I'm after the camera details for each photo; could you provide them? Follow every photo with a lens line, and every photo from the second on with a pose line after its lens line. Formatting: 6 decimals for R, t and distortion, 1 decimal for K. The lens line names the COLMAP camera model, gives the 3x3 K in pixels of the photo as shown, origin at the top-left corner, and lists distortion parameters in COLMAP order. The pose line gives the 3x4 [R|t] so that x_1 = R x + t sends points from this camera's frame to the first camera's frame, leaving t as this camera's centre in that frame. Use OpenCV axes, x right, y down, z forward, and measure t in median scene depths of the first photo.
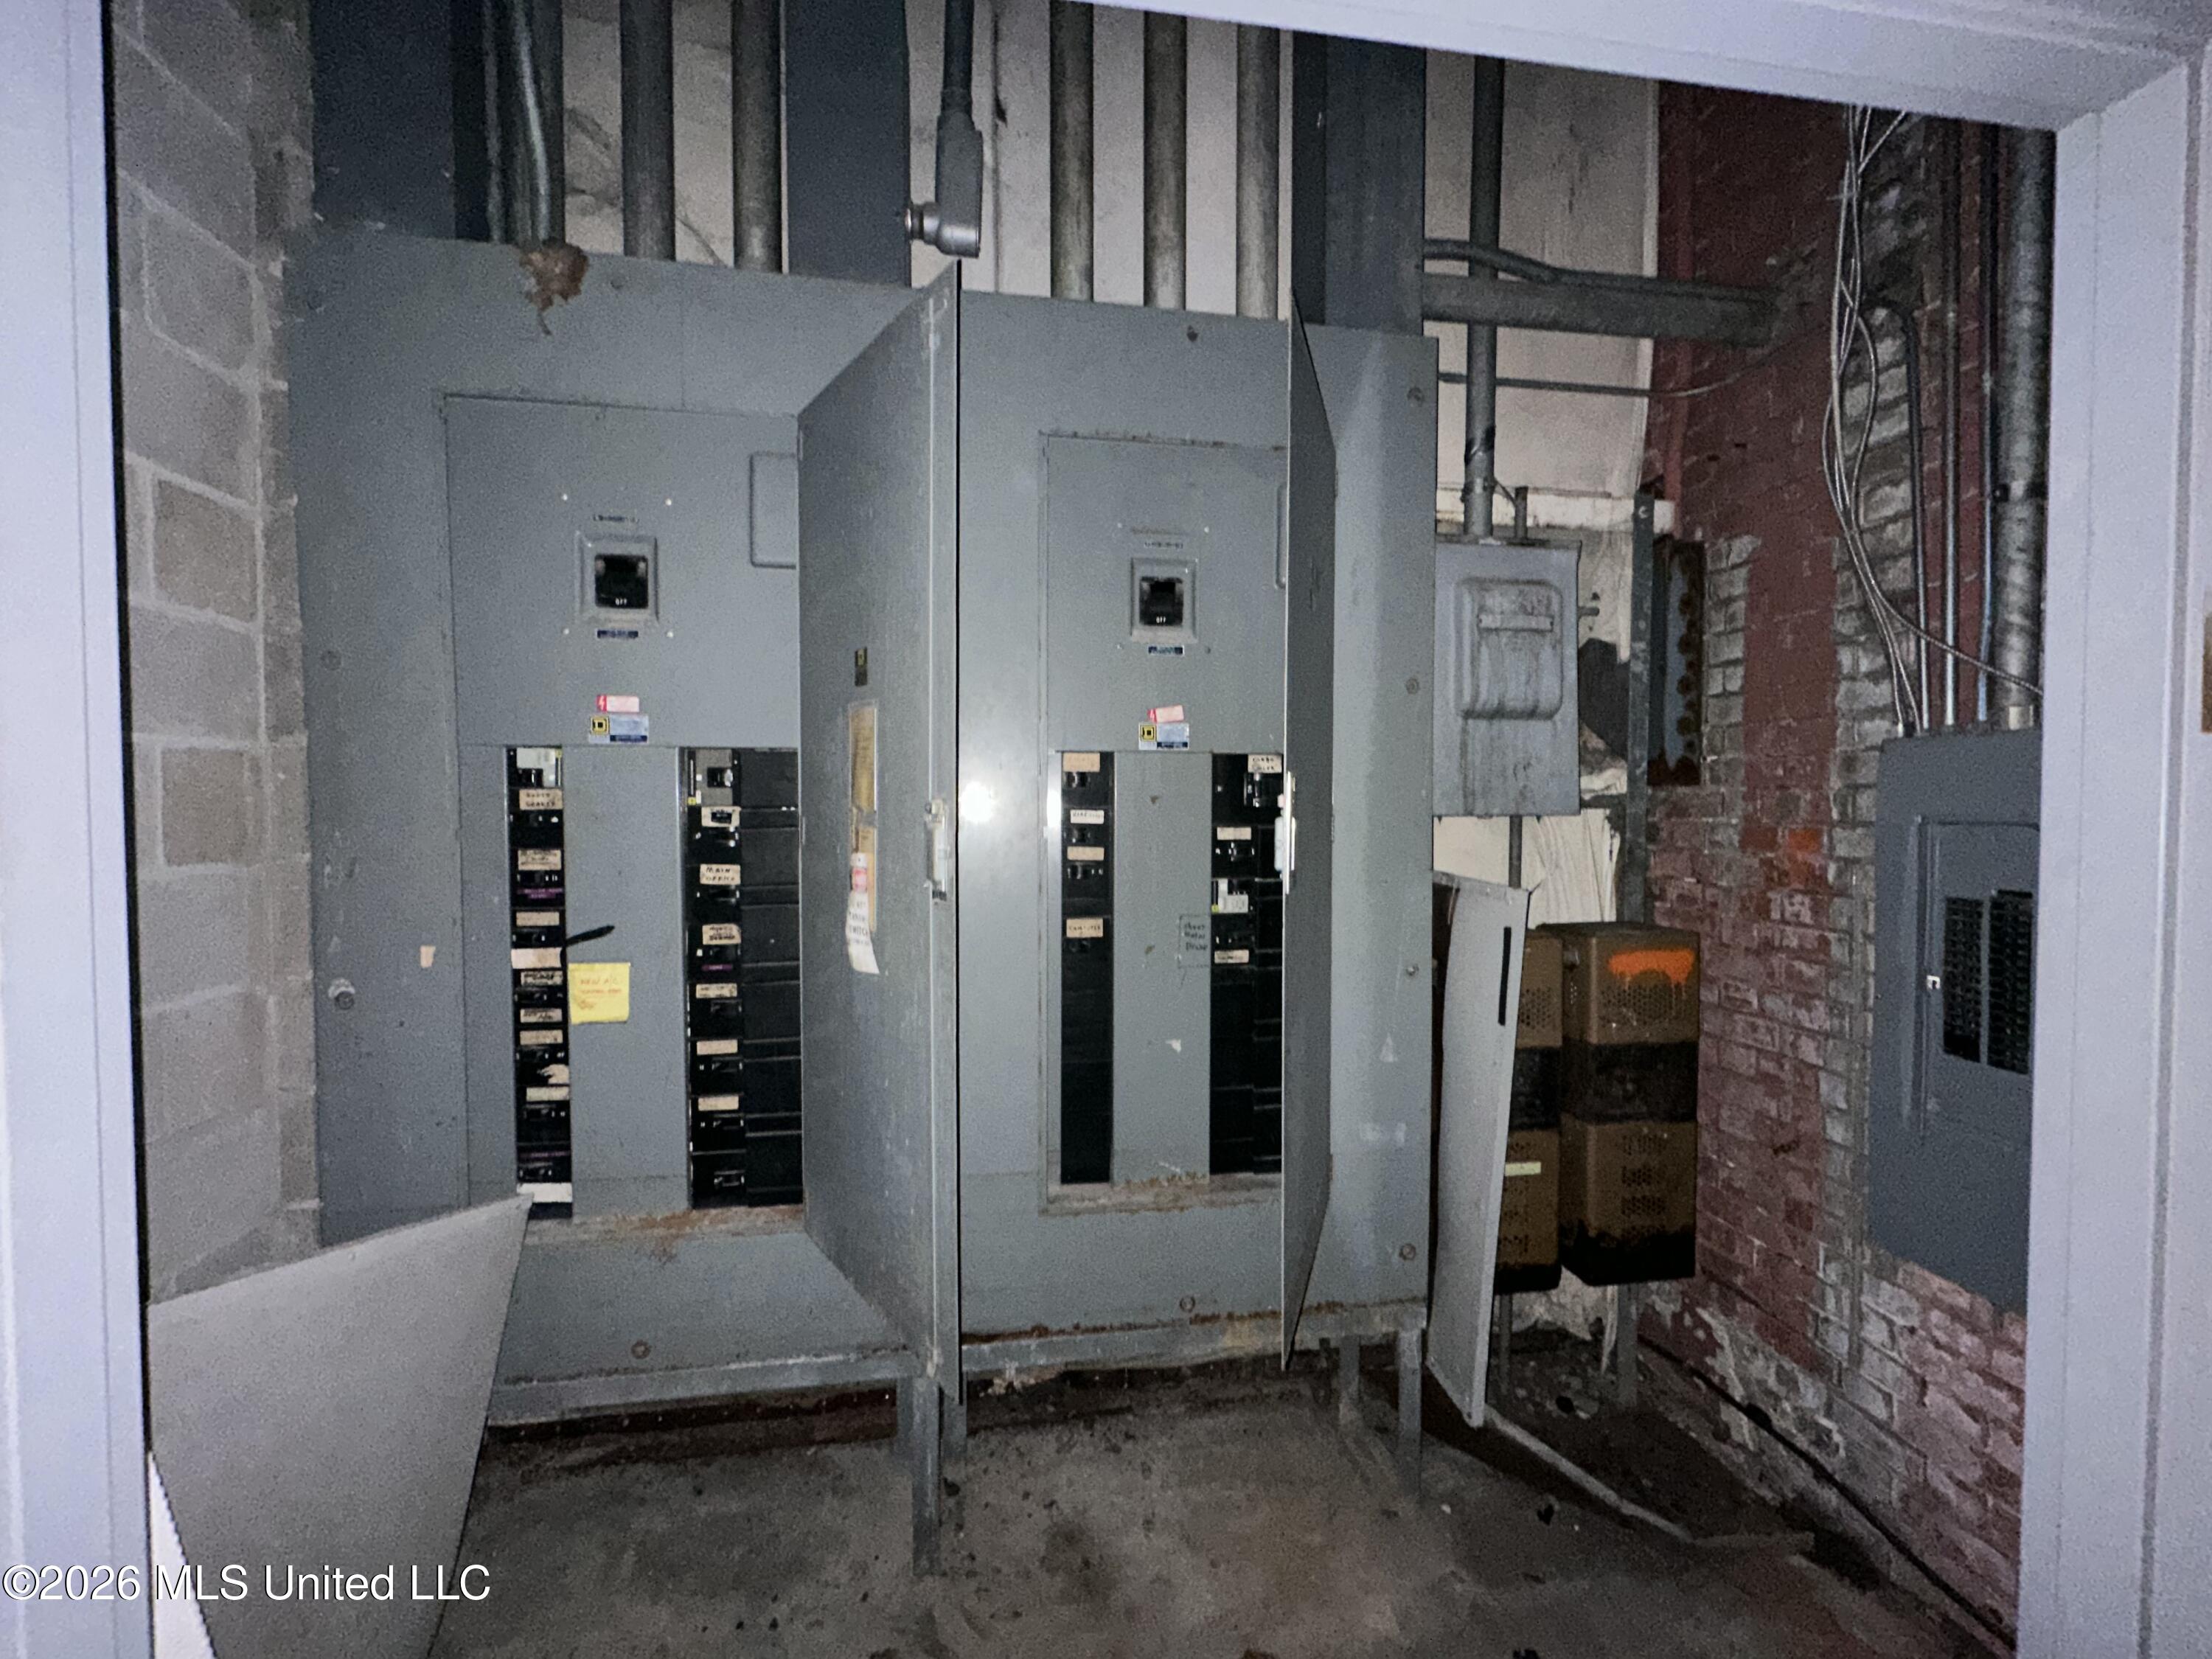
lens RADIAL K [[876.7, 0, 1108.4], [0, 876.7, 825.1], [0, 0, 1]] dist [0.001251, 0.000328]
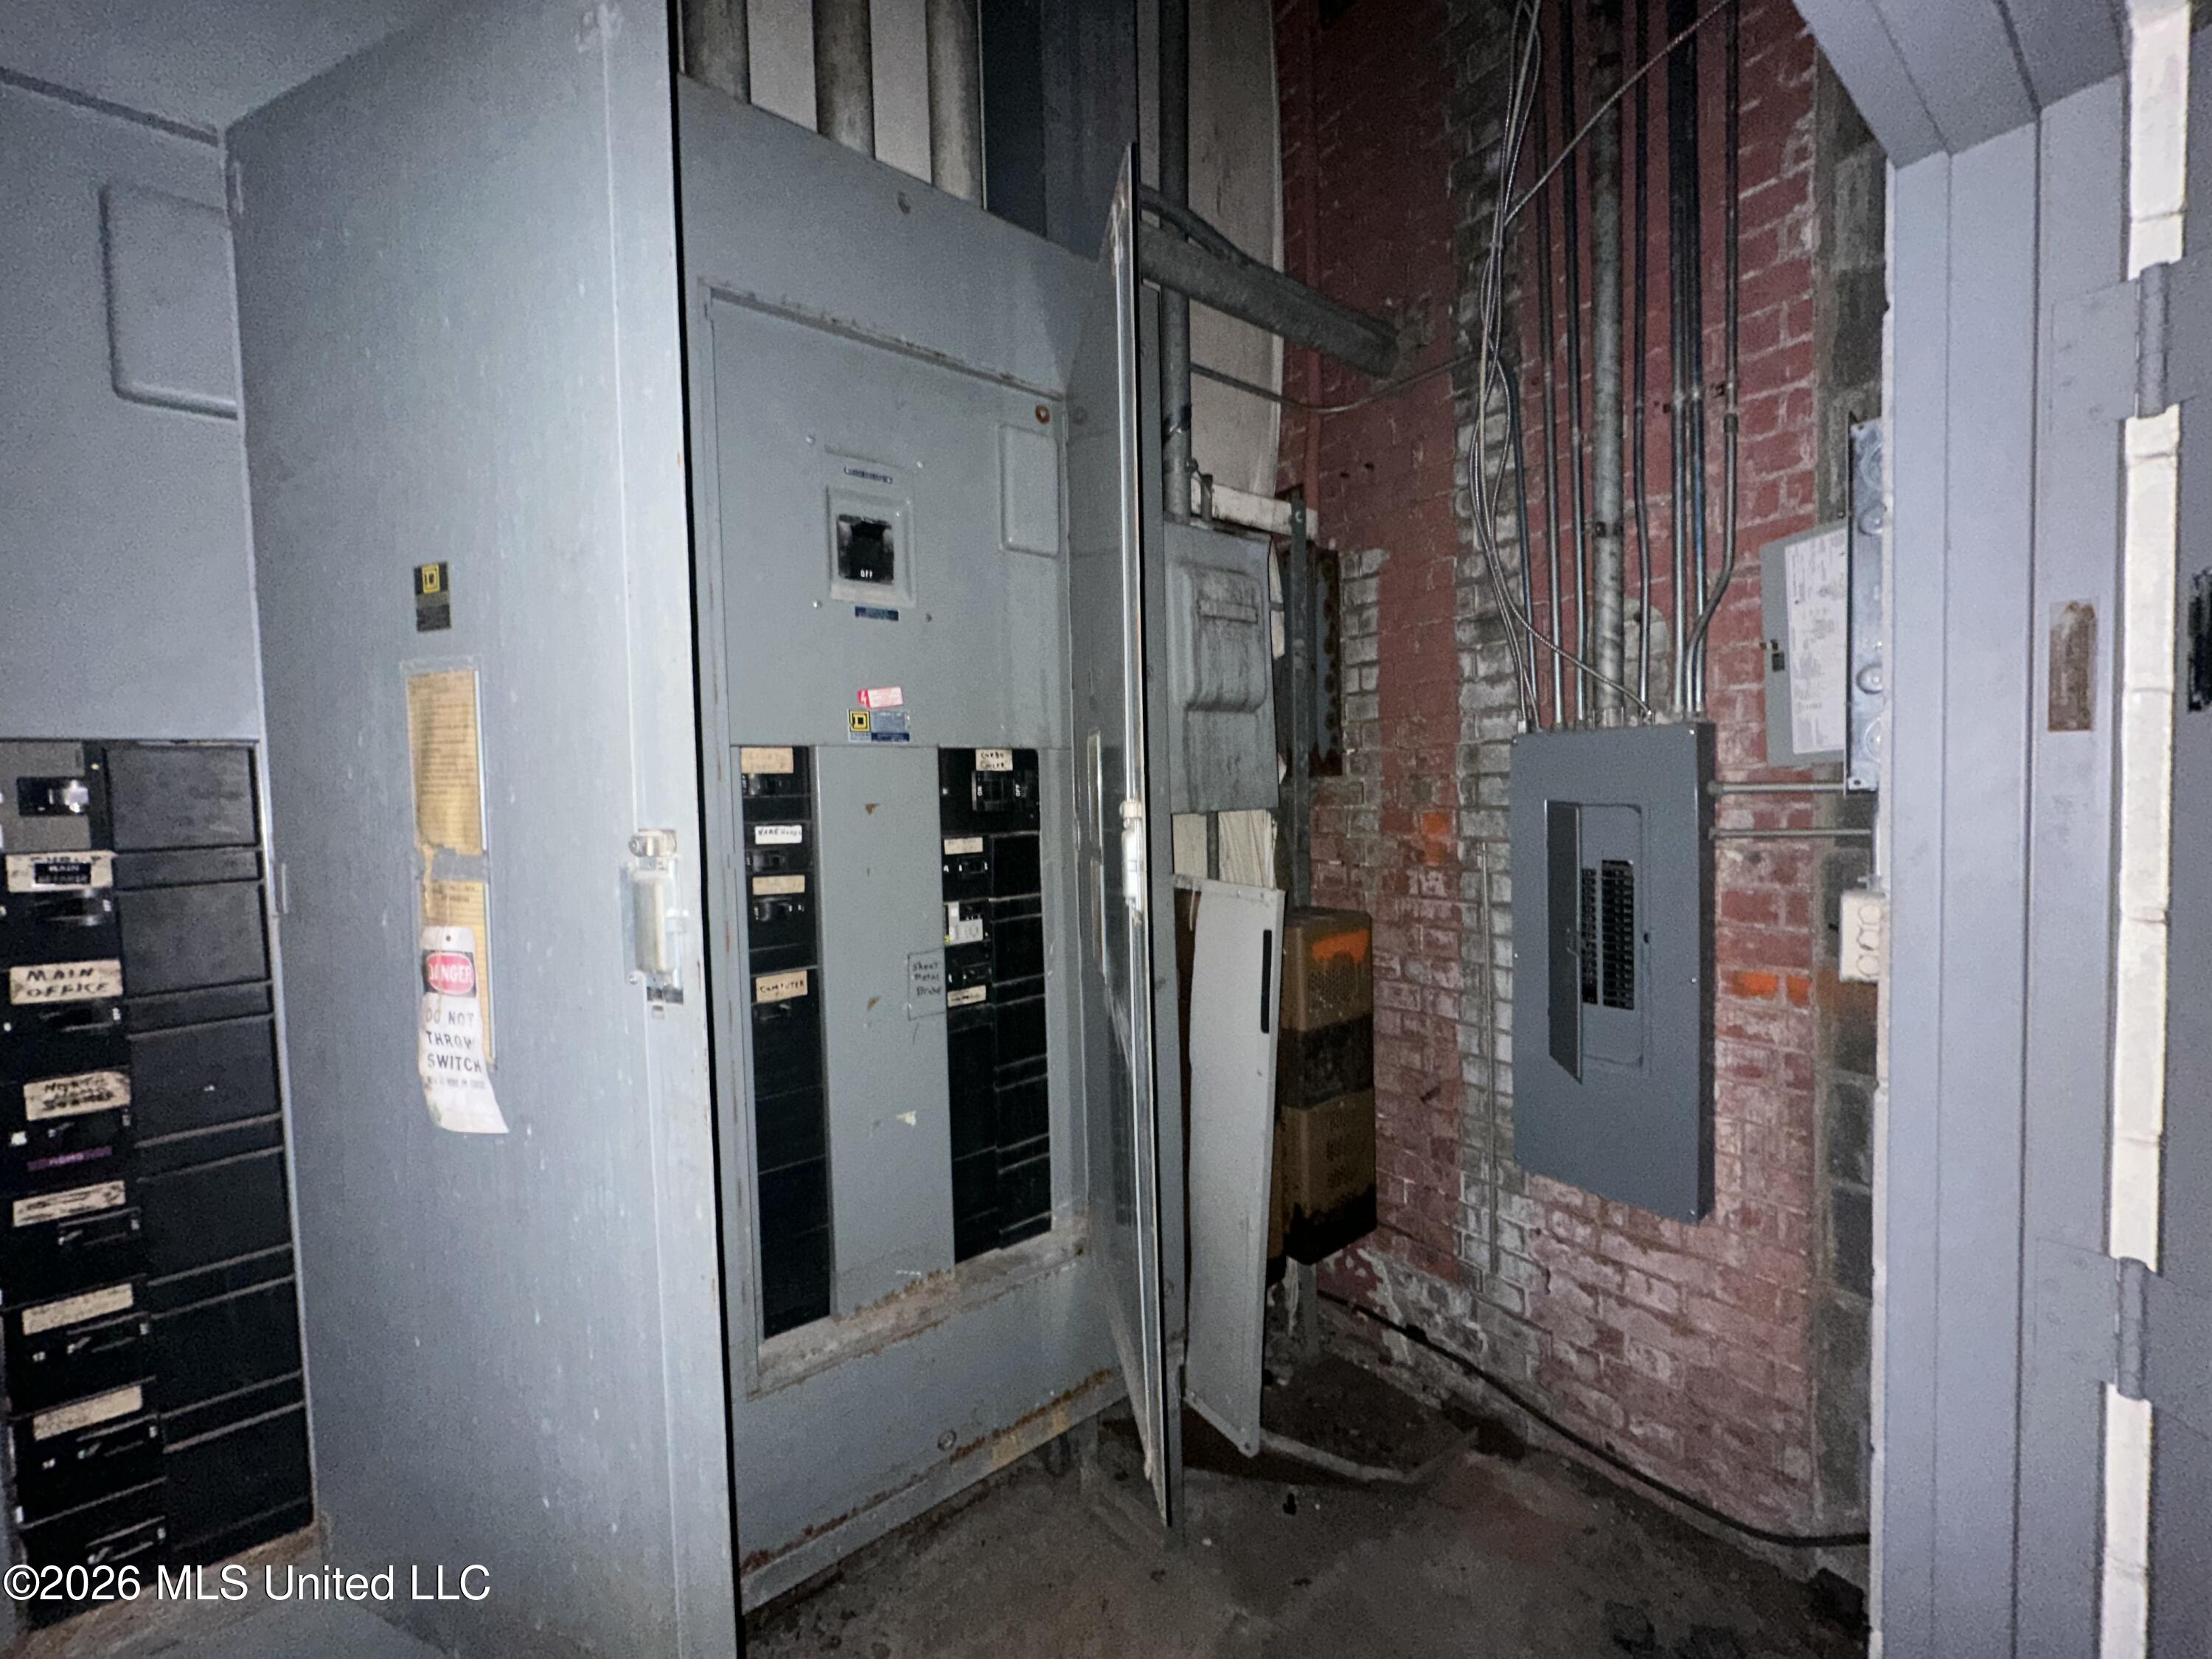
lens RADIAL K [[876.7, 0, 1101.9], [0, 876.7, 828.5], [0, 0, 1]] dist [0.001251, 0.000328]
pose [[0.876057, -0.046641, 0.479946, -0.138469], [0.040651, 0.998912, 0.022873, -0.020463], [-0.480490, -0.000528, 0.877000, 0.226550]]
